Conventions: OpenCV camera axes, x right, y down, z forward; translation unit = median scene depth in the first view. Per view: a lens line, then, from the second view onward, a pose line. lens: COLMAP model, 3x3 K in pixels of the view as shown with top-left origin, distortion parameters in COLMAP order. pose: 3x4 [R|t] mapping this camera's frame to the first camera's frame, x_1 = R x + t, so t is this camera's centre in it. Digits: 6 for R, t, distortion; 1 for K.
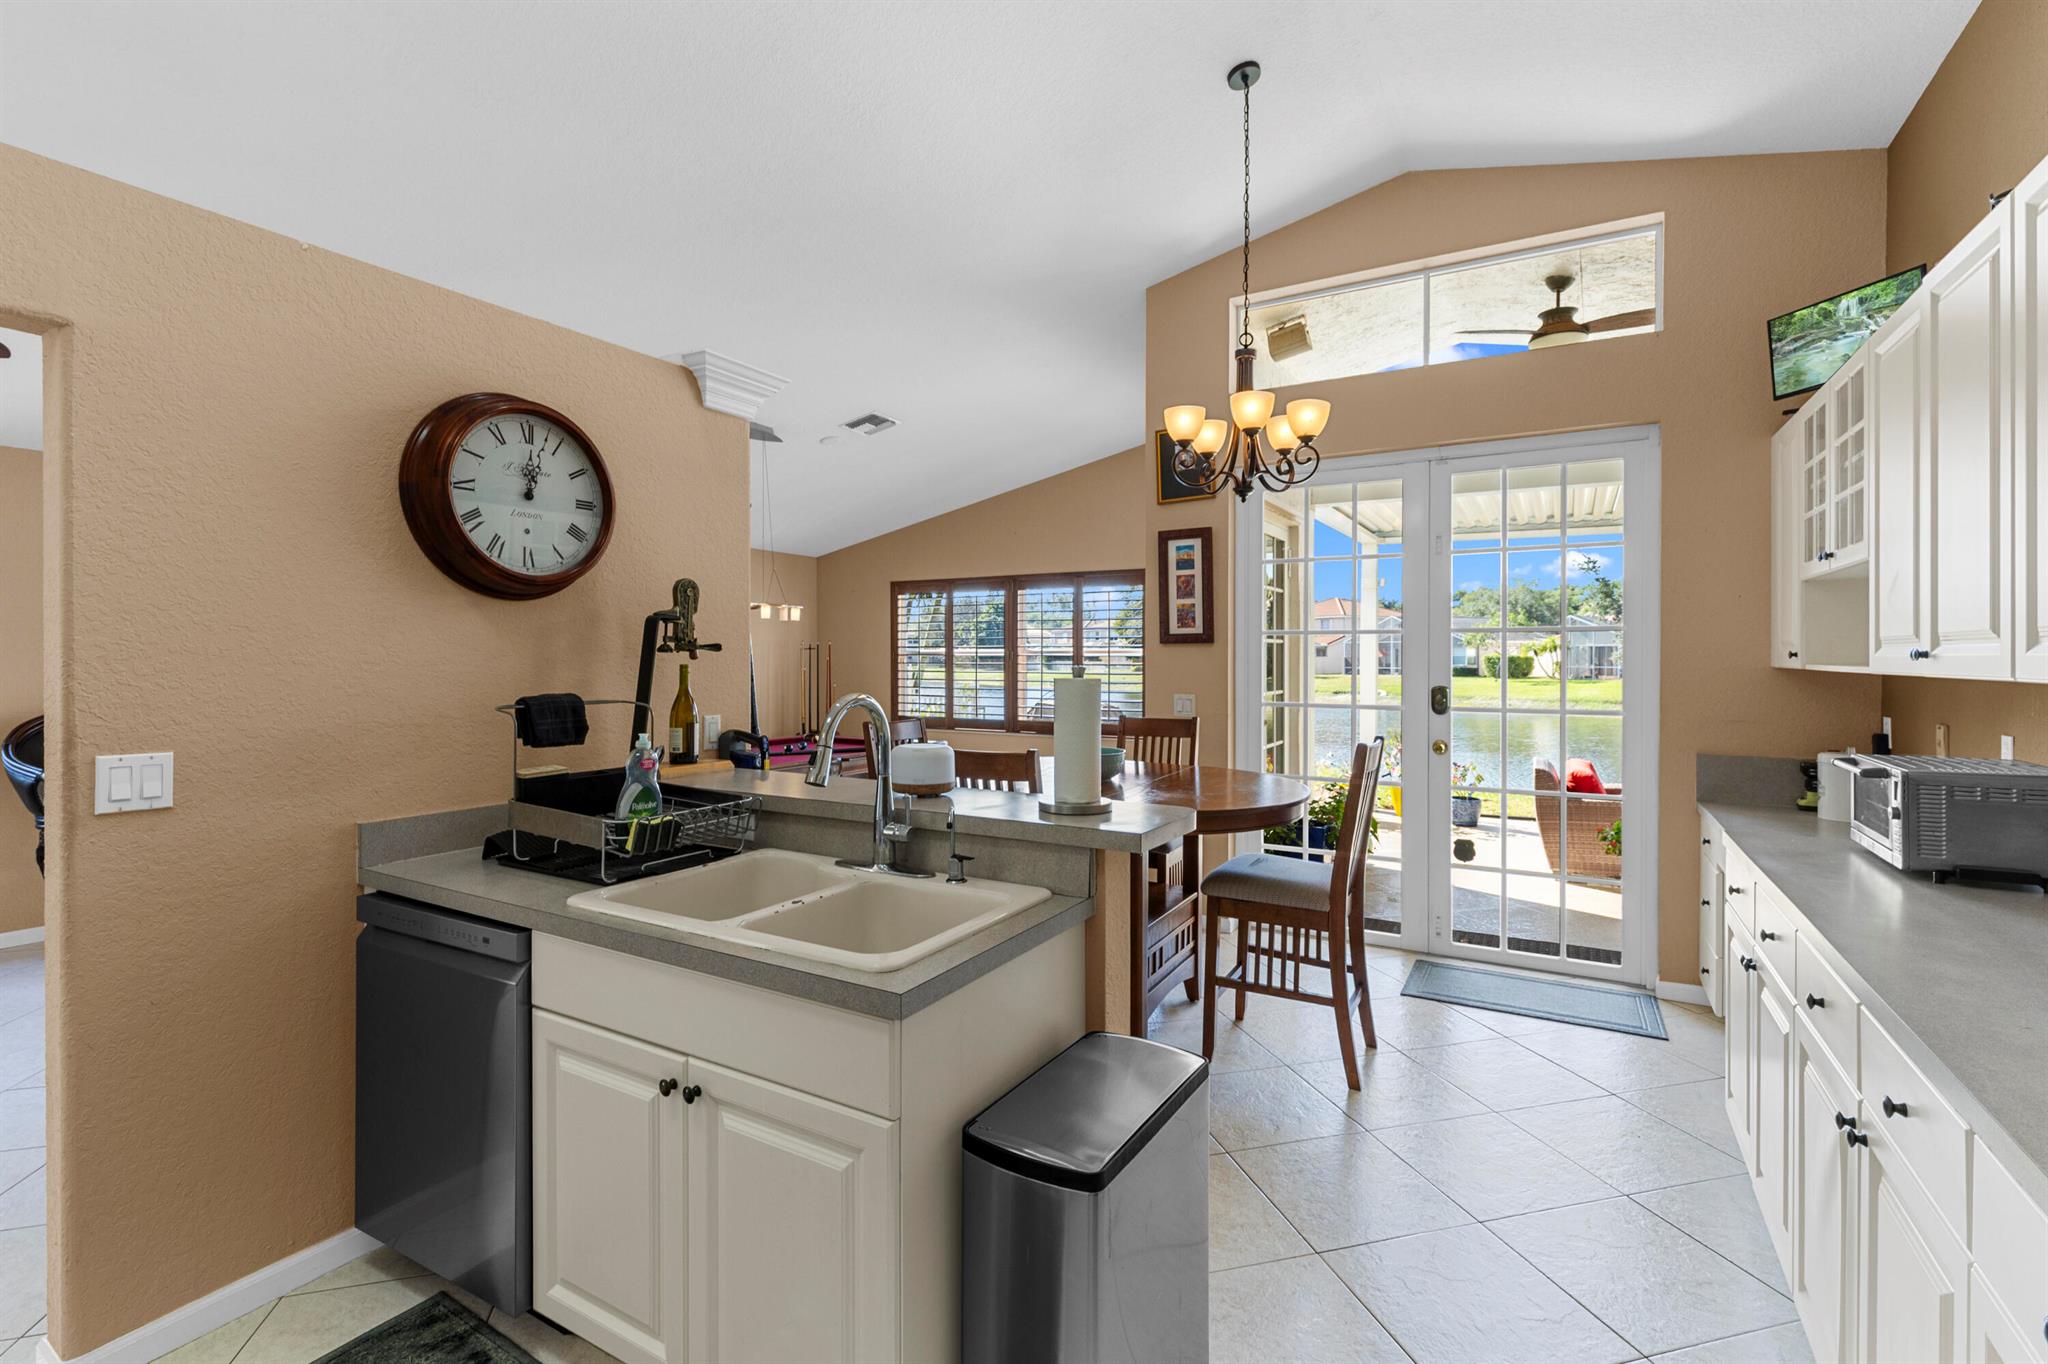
lens RADIAL K [[921.7, 0, 1022.8], [0, 921.7, 661.0], [0, 0, 1]] dist [0.008789, -0.002860]
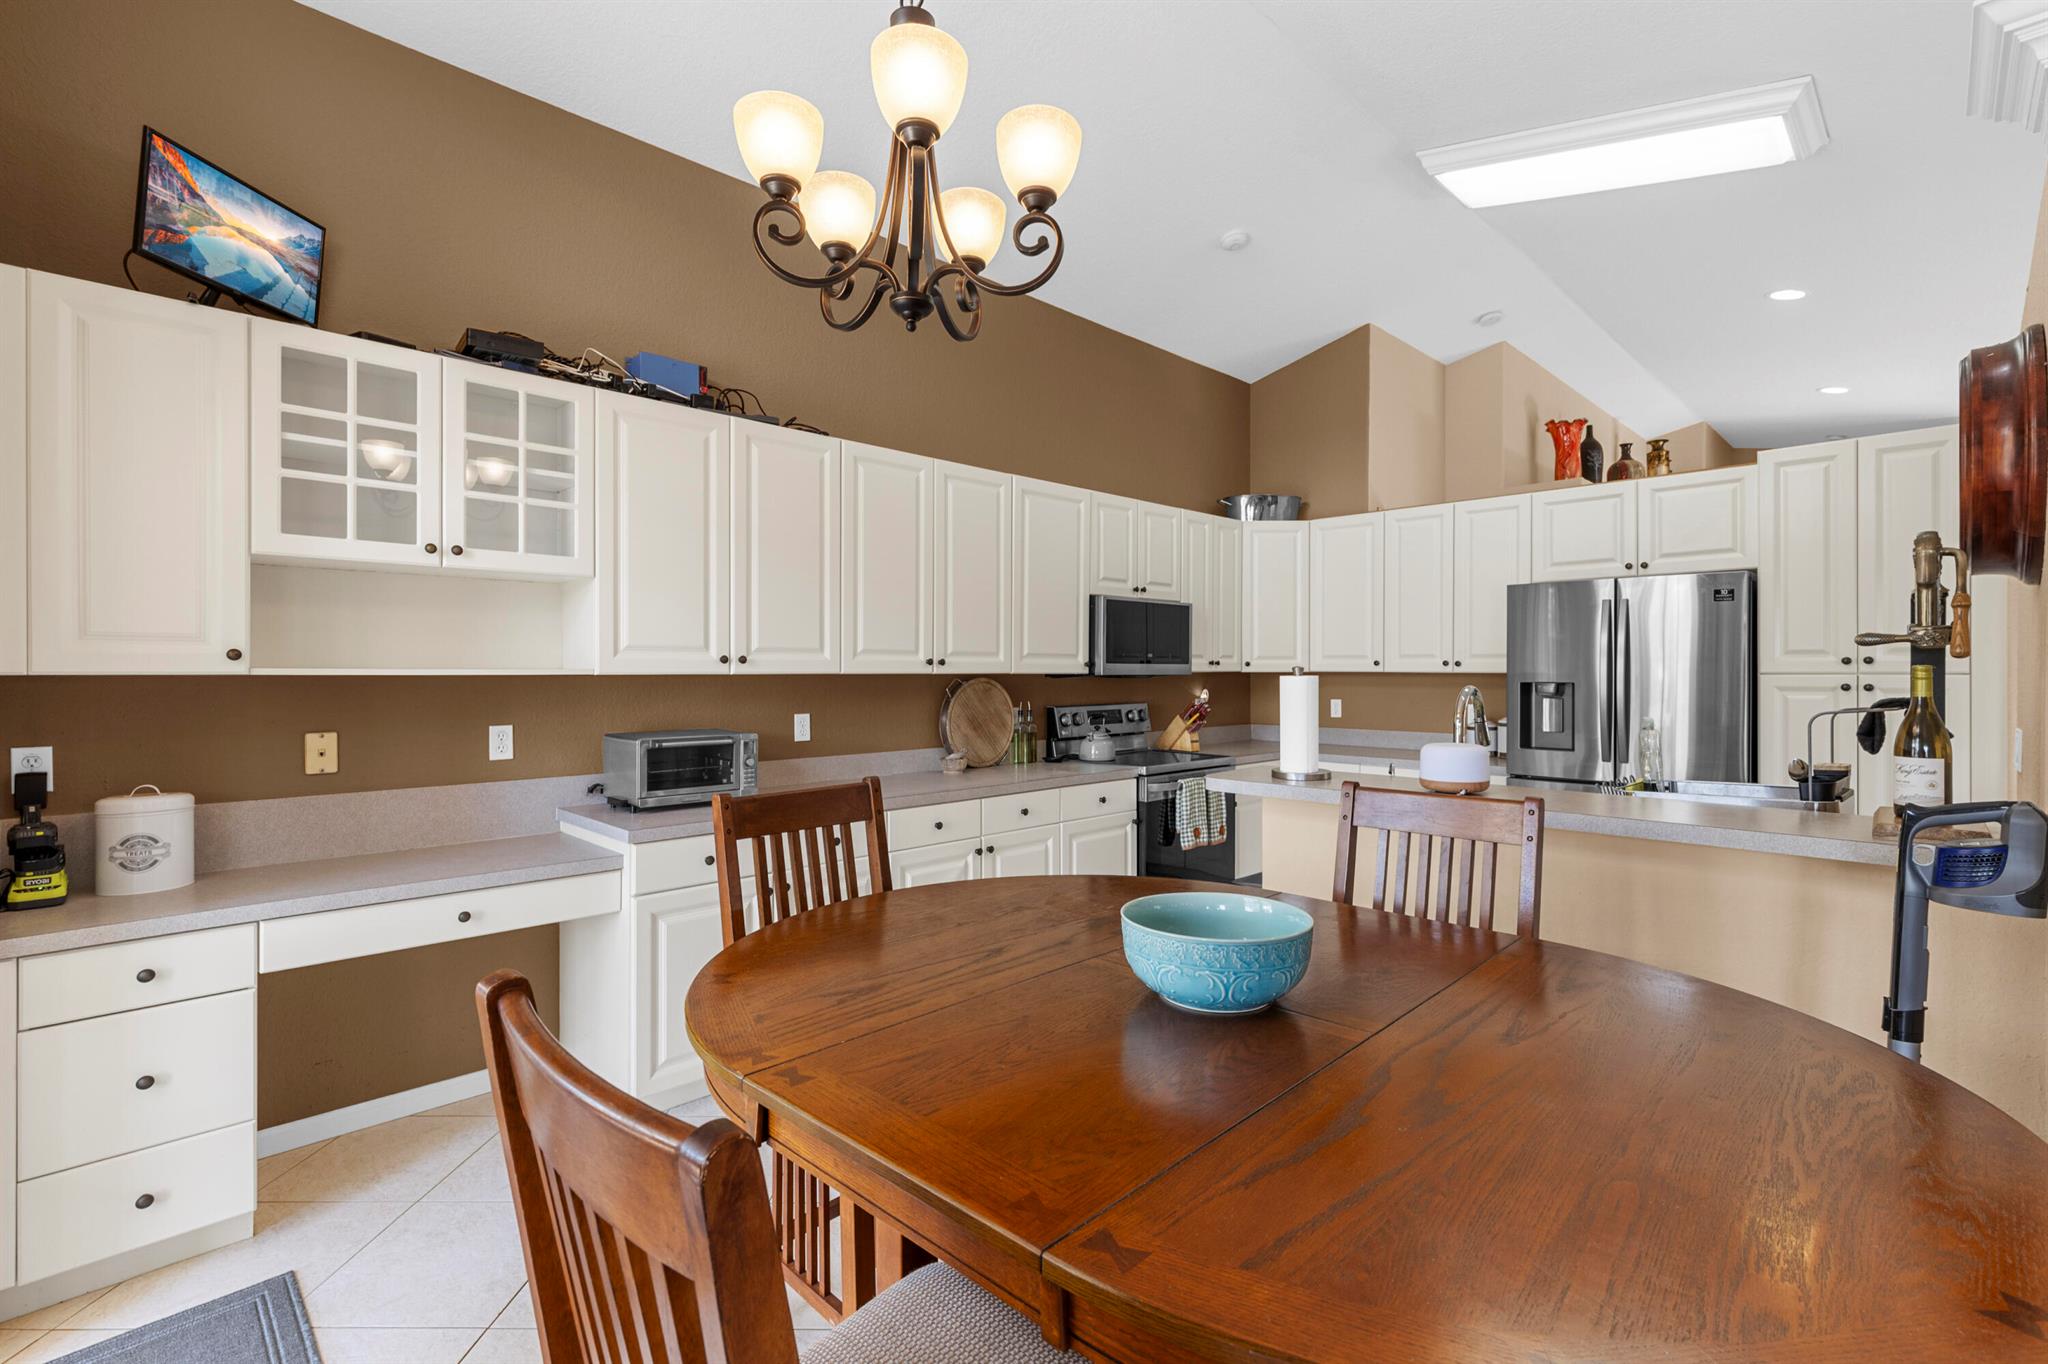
lens RADIAL K [[921.7, 0, 1022.5], [0, 921.7, 677.8], [0, 0, 1]] dist [0.008789, -0.002860]
pose [[-0.965134, -0.002017, 0.261747, 0.044373], [0.001345, 0.999919, 0.012666, 0.001969], [-0.261751, 0.012576, -0.965053, 1.046544]]
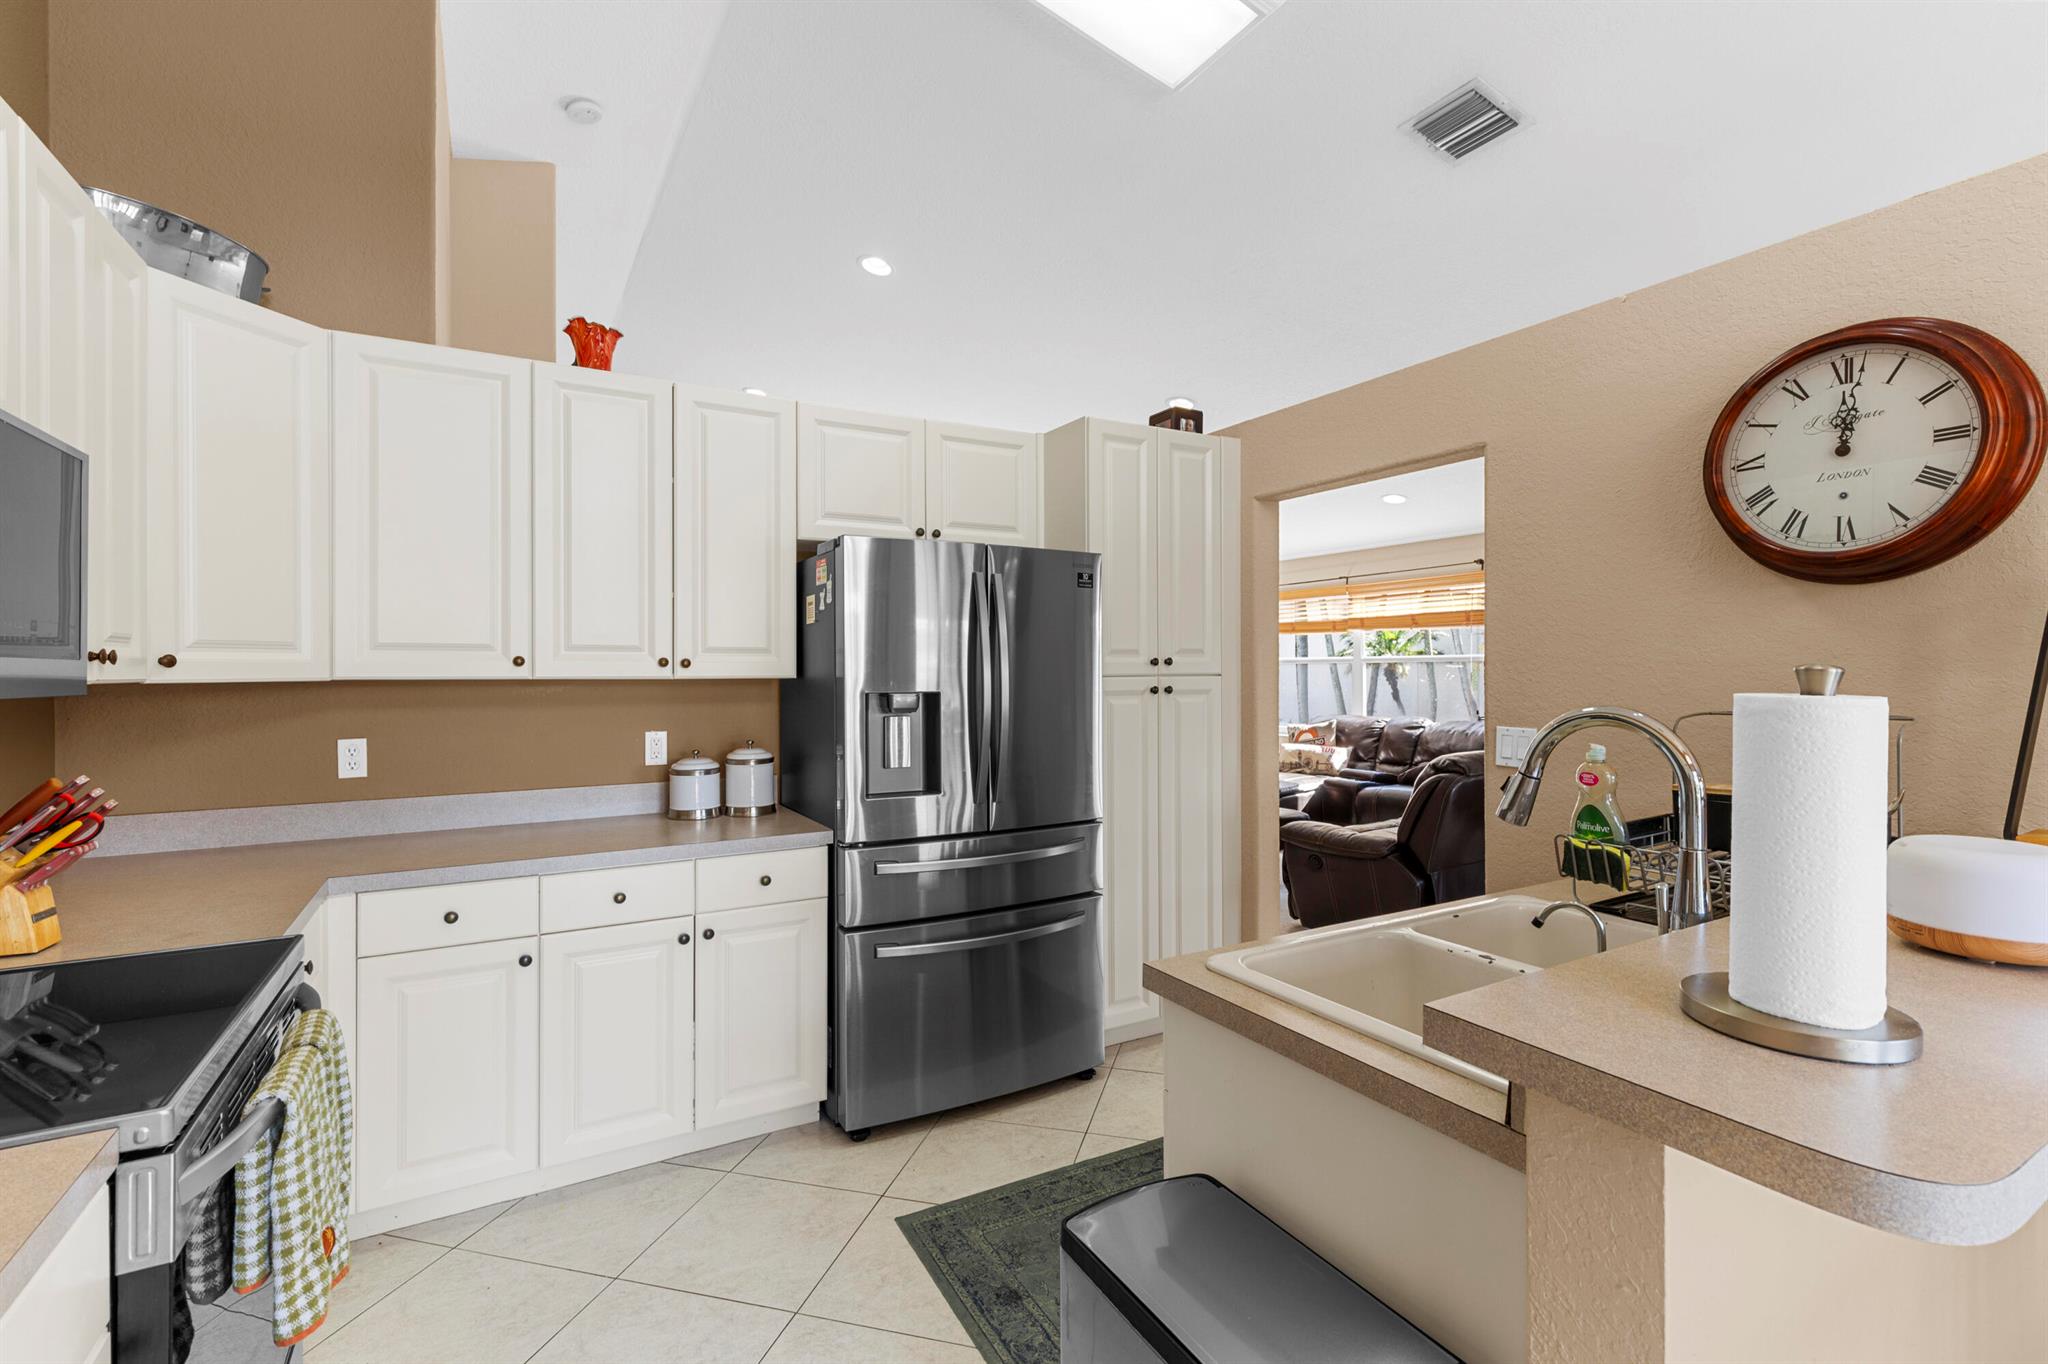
lens RADIAL K [[921.7, 0, 1030.3], [0, 921.7, 672.3], [0, 0, 1]] dist [0.008789, -0.002860]
pose [[-0.492991, 0.005692, -0.870016, 0.252761], [0.000779, 0.999981, 0.006101, 0.002430], [0.870034, 0.002330, -0.492986, 0.404471]]
